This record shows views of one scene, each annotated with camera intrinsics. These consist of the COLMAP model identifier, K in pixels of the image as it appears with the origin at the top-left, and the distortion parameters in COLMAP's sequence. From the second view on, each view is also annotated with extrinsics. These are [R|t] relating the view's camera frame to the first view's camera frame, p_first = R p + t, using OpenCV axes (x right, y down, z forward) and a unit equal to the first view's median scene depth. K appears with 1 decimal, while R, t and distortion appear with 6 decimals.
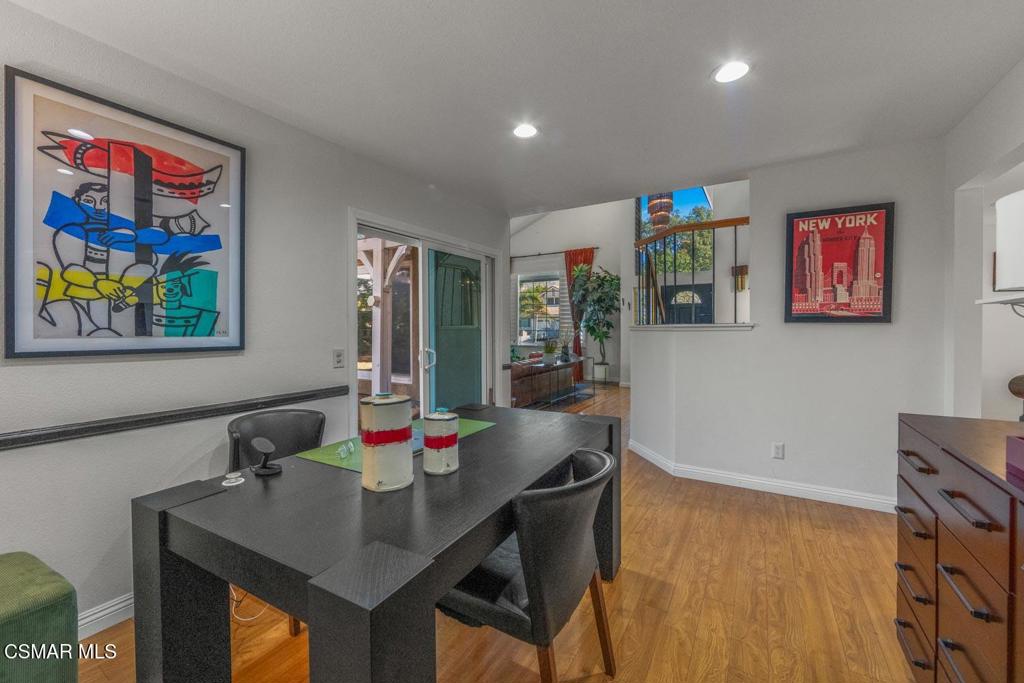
lens RADIAL K [[407.6, 0, 509.3], [0, 407.6, 334.1], [0, 0, 1]] dist [-0.004214, -0.000206]
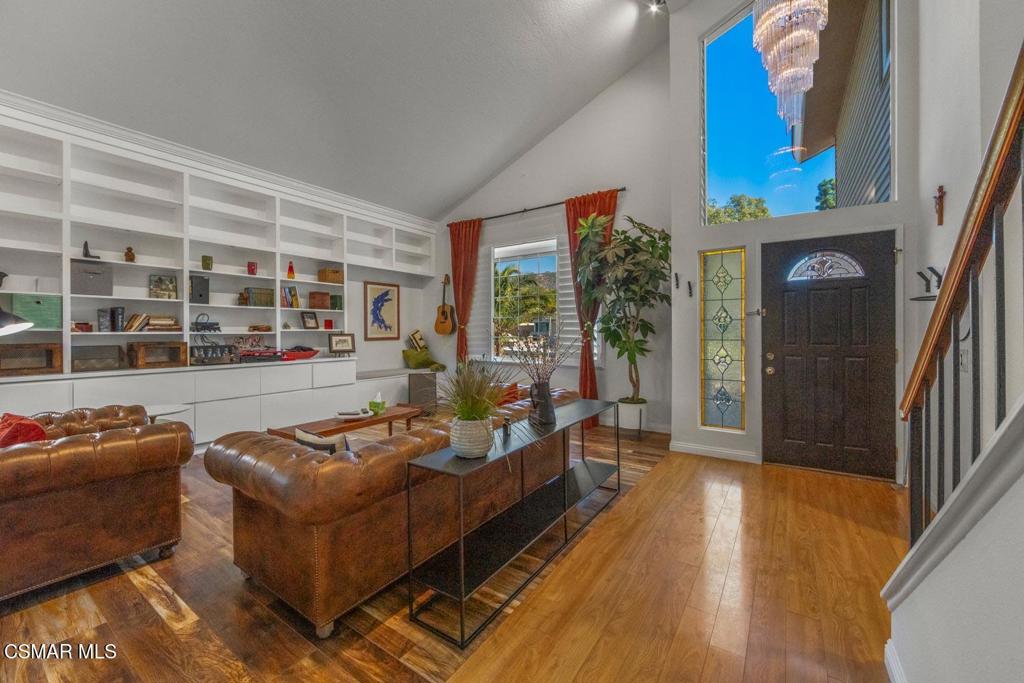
lens RADIAL K [[407.6, 0, 513.3], [0, 407.6, 336.8], [0, 0, 1]] dist [-0.004214, -0.000206]
pose [[0.999068, 0.000779, -0.043152, 0.093606], [-0.001153, 0.999962, -0.008642, -0.005703], [0.043144, 0.008683, 0.999031, 0.458684]]
